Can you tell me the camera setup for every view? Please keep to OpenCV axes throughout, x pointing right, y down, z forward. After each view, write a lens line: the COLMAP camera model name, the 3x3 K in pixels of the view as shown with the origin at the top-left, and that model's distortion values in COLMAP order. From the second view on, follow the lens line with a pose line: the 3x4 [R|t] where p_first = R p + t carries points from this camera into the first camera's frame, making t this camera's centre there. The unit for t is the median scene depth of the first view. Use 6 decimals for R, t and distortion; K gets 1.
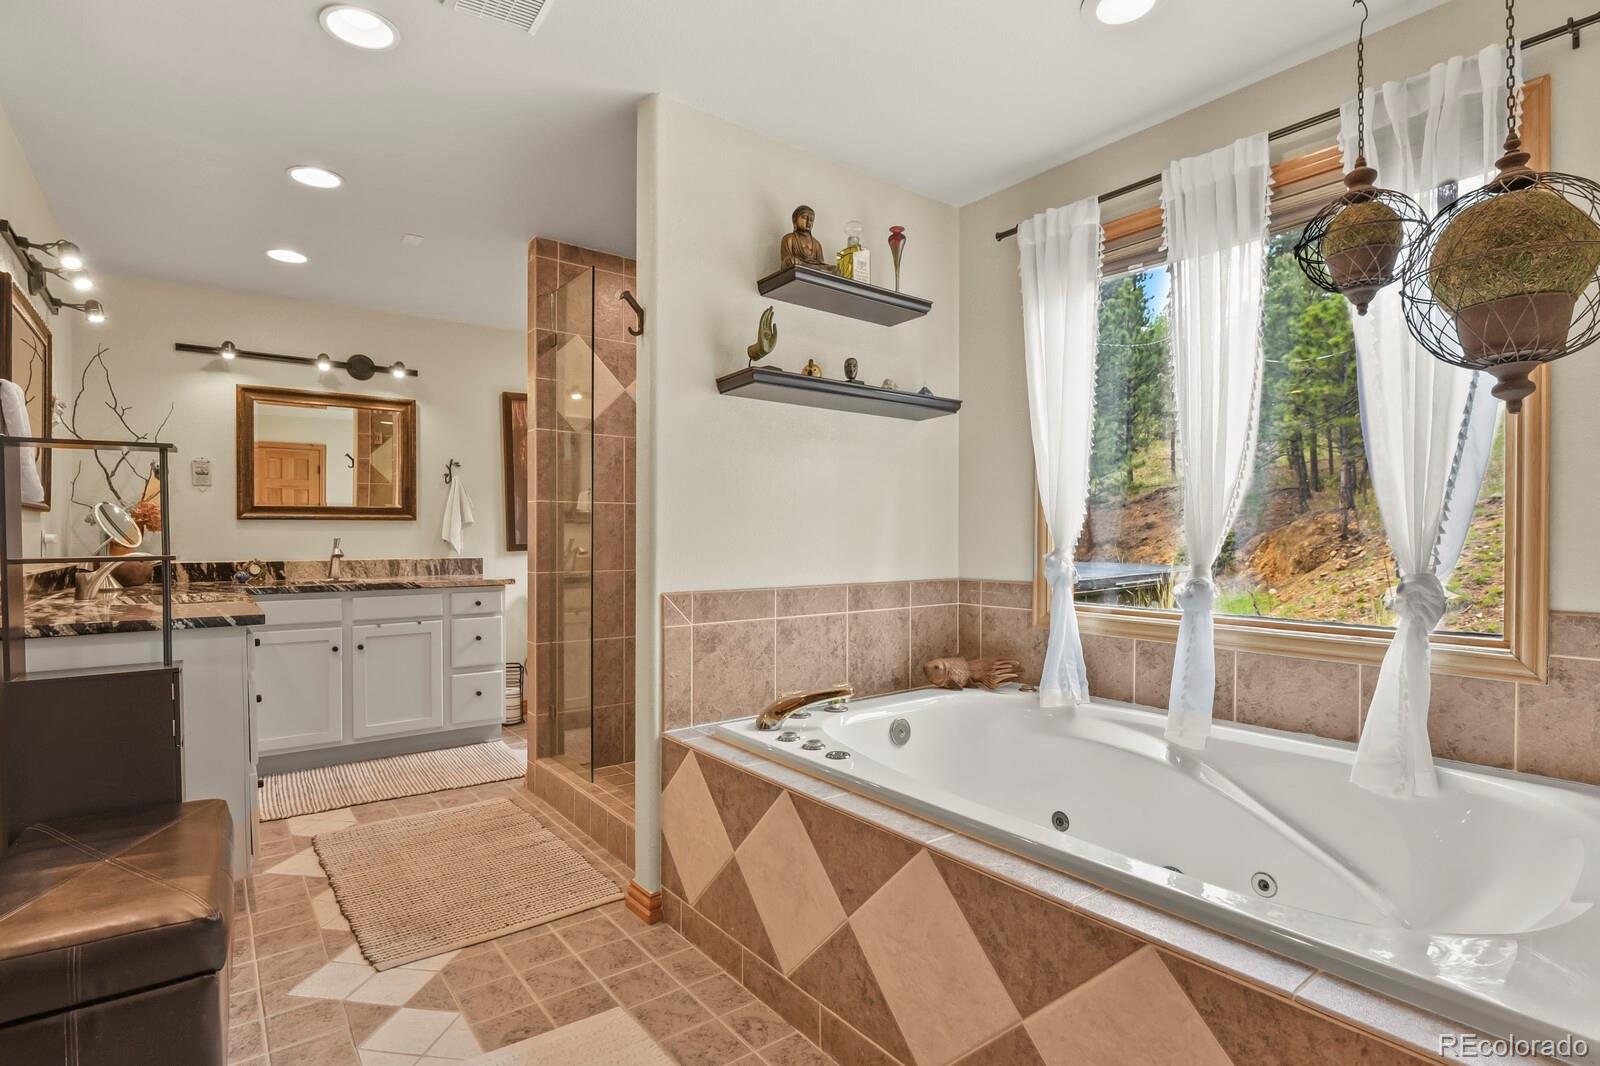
lens RADIAL K [[778.3, 0, 801.5], [0, 778.3, 538.3], [0, 0, 1]] dist [-0.008530, -0.006023]
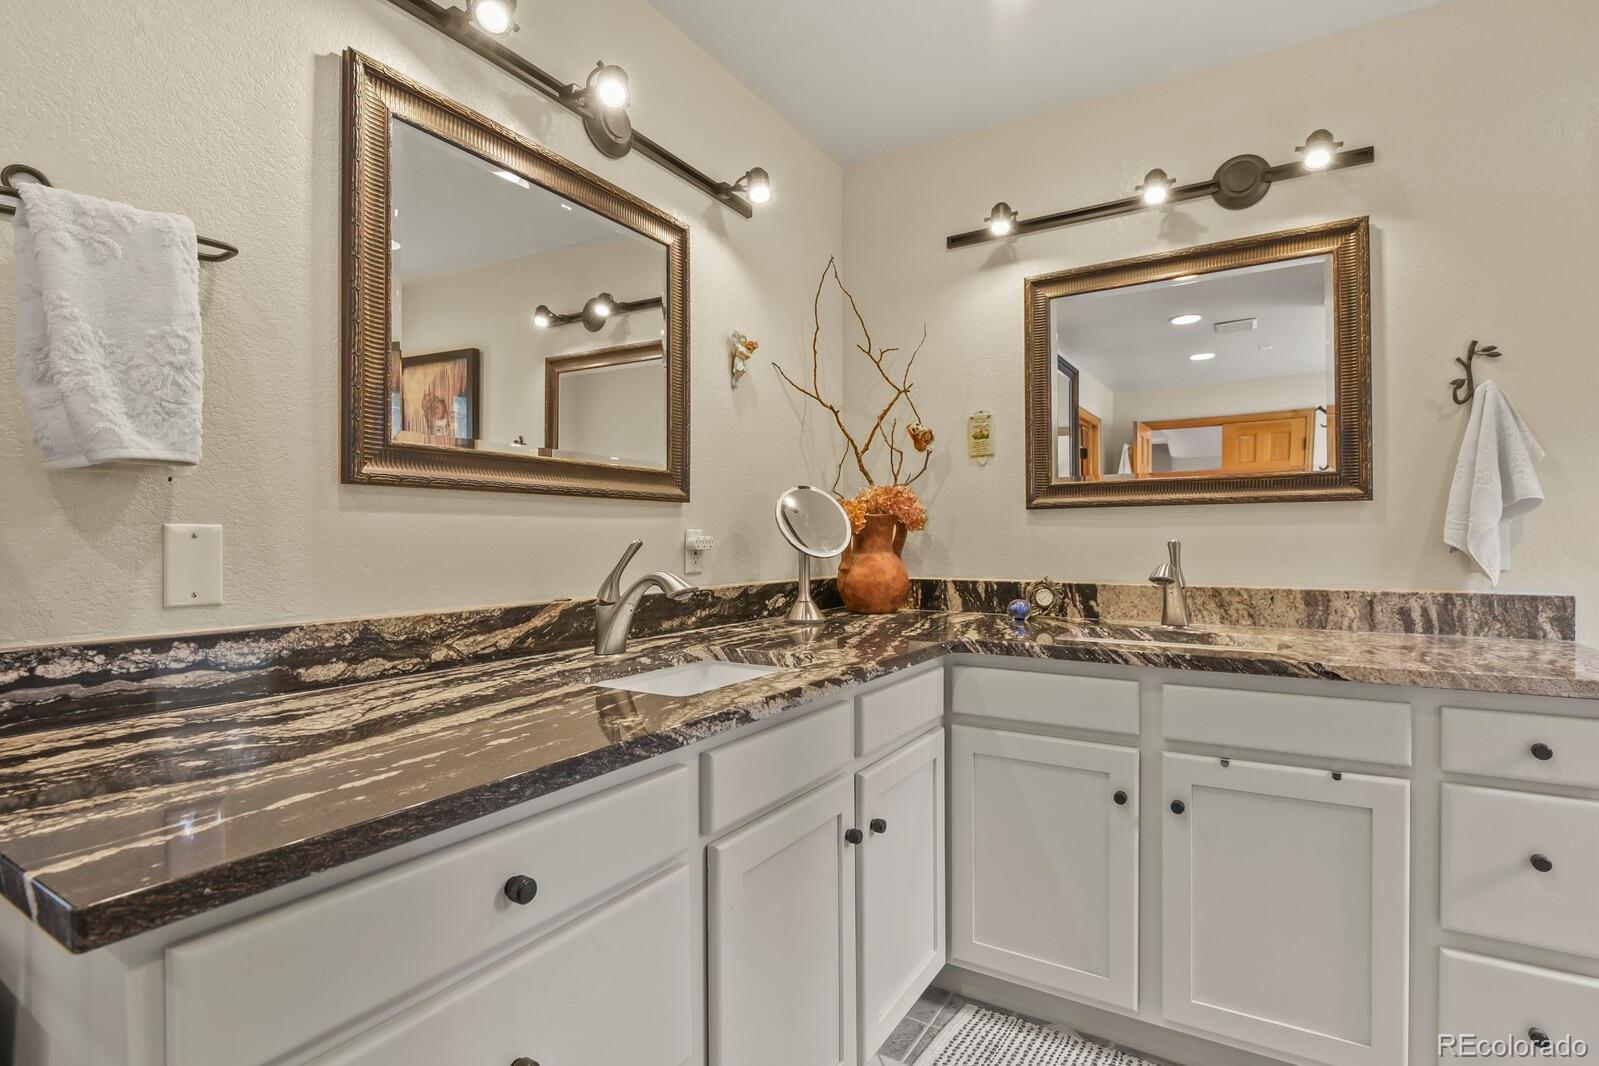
lens RADIAL K [[777.8, 0, 801.0], [0, 777.8, 538.3], [0, 0, 1]] dist [-0.008530, -0.006023]
pose [[0.355620, 0.000280, -0.934631, -0.238399], [0.000430, 1.000000, 0.000463, -0.002636], [0.934630, -0.000566, 0.355620, 0.623829]]
